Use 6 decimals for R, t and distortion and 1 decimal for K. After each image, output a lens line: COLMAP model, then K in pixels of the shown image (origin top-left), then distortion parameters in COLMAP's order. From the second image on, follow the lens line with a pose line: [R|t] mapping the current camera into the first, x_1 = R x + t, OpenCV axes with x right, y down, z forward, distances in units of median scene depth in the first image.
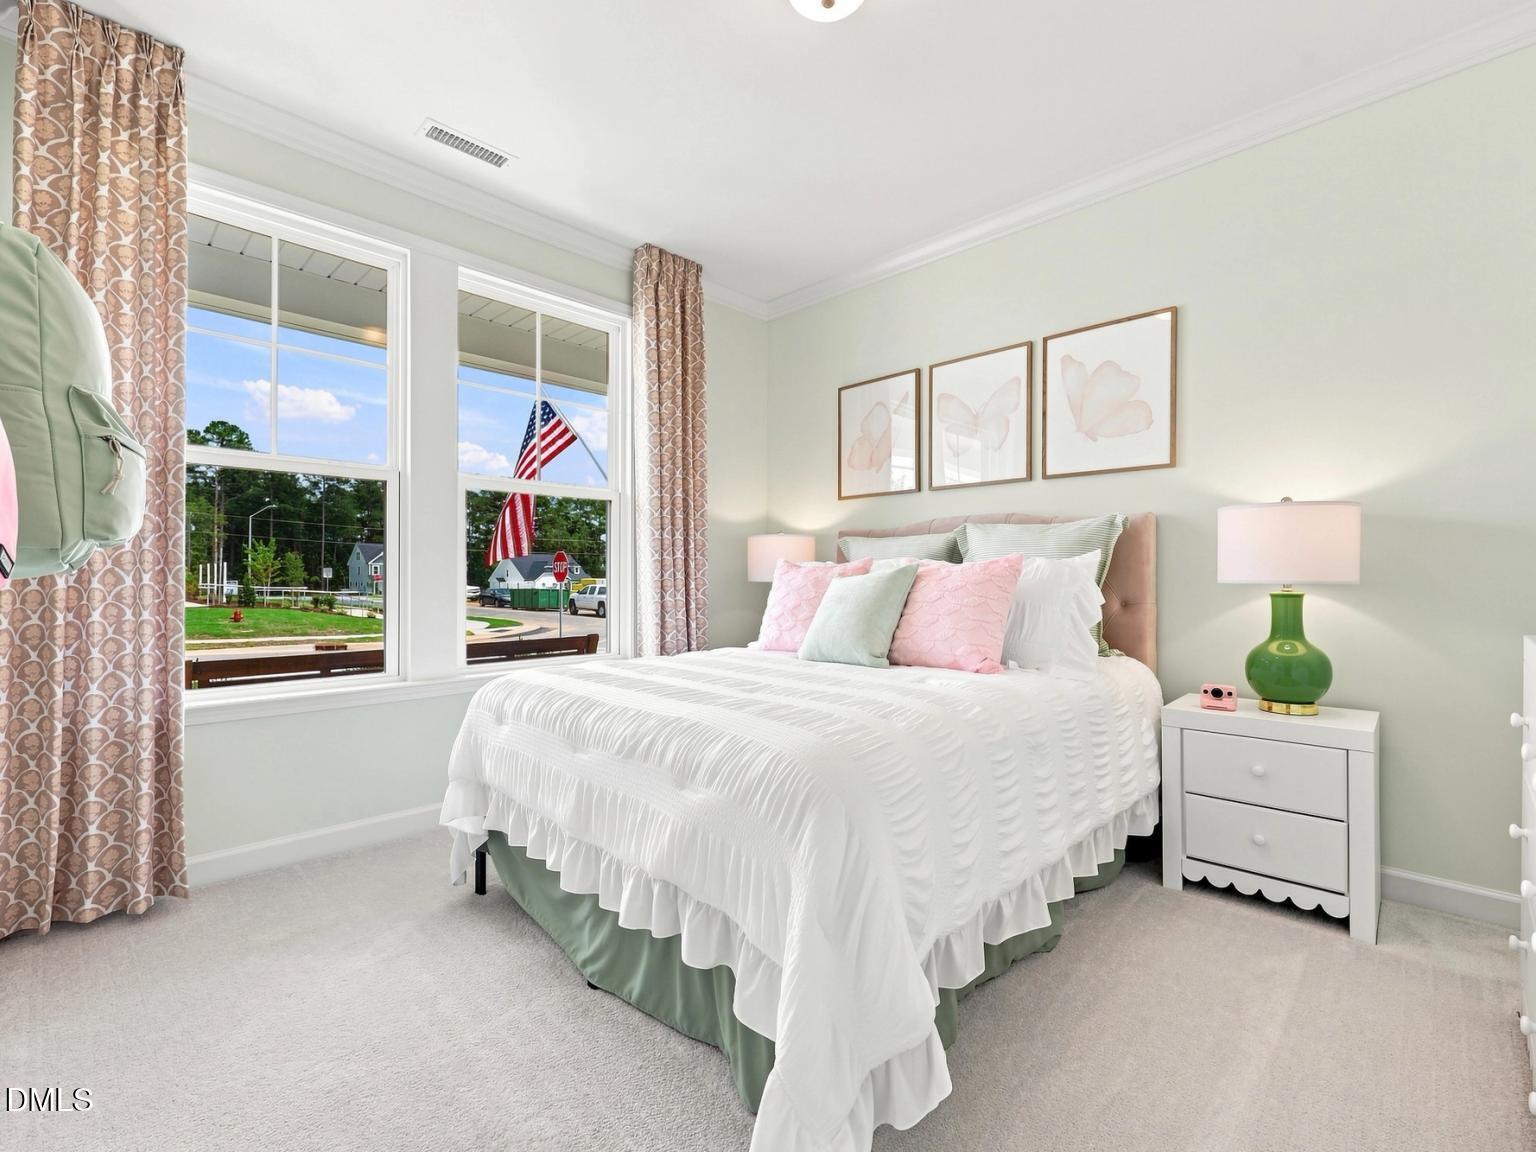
lens RADIAL K [[715.9, 0, 776.9], [0, 715.9, 570.8], [0, 0, 1]] dist [0.000726, -0.000008]
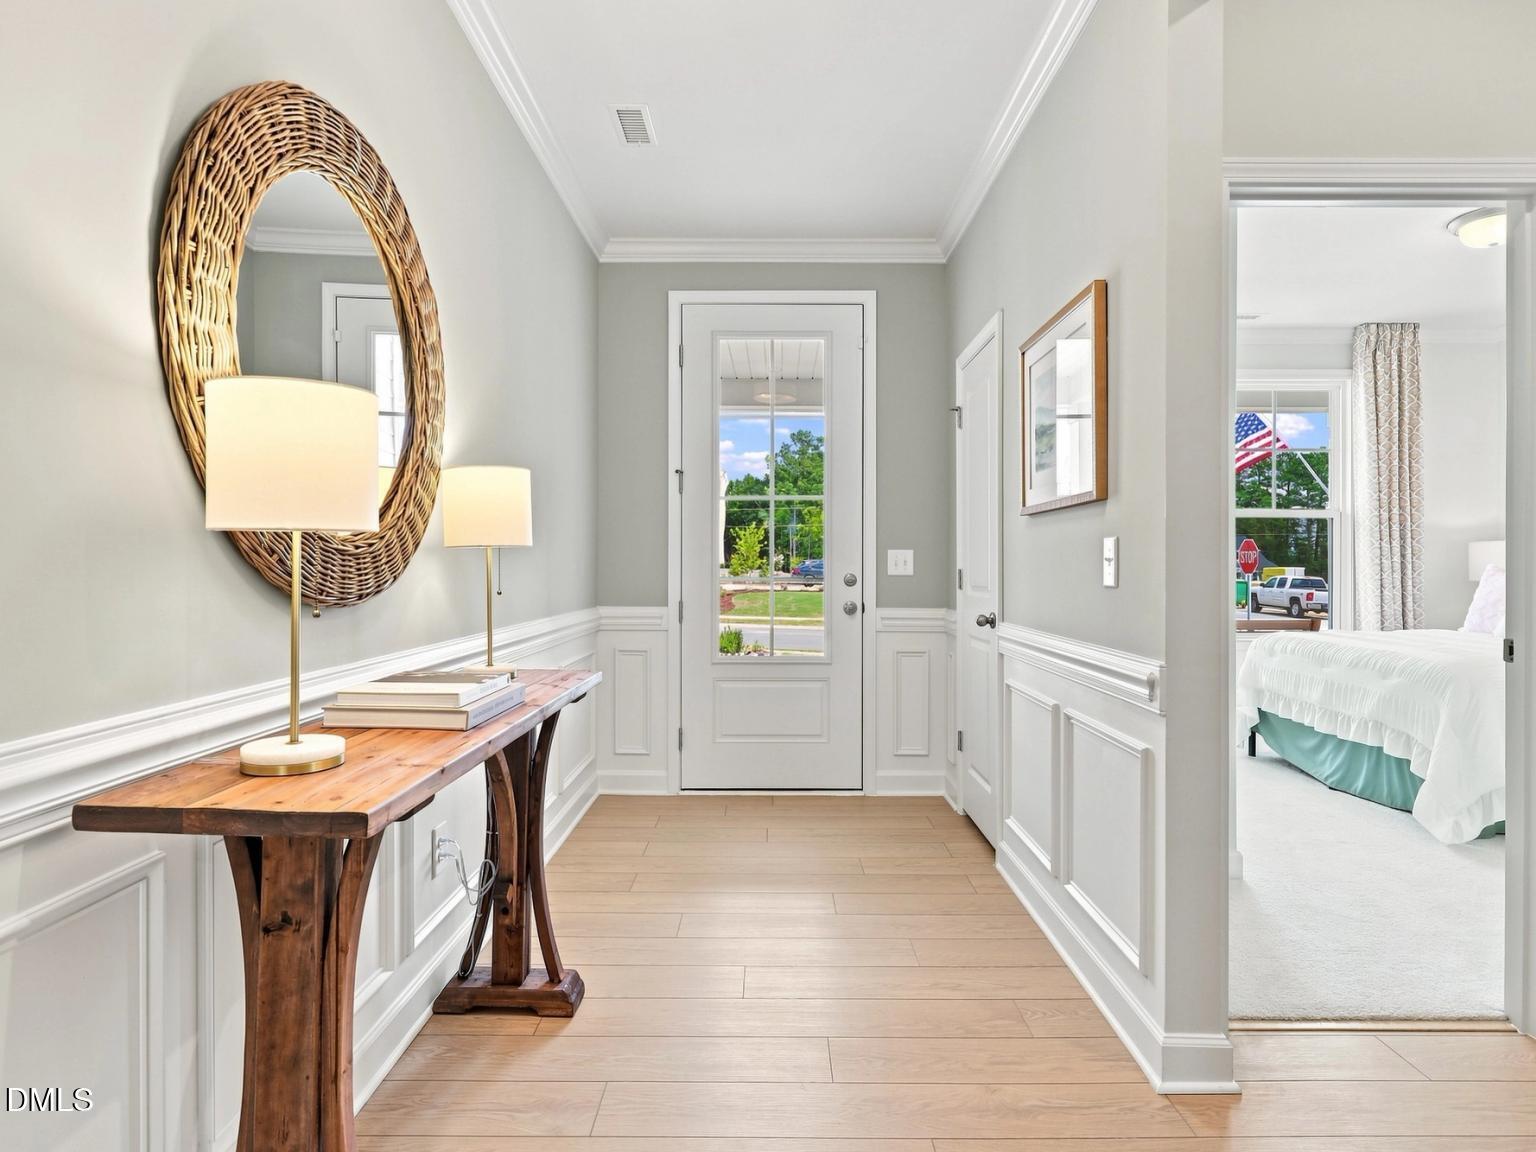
lens RADIAL K [[834.8, 0, 774.8], [0, 834.8, 576.3], [0, 0, 1]] dist [0.001091, -0.000581]
pose [[0.701591, 0.005619, -0.712558, 0.150836], [0.009746, 0.999800, 0.017481, -0.028876], [0.712513, -0.019209, 0.701396, -0.845572]]
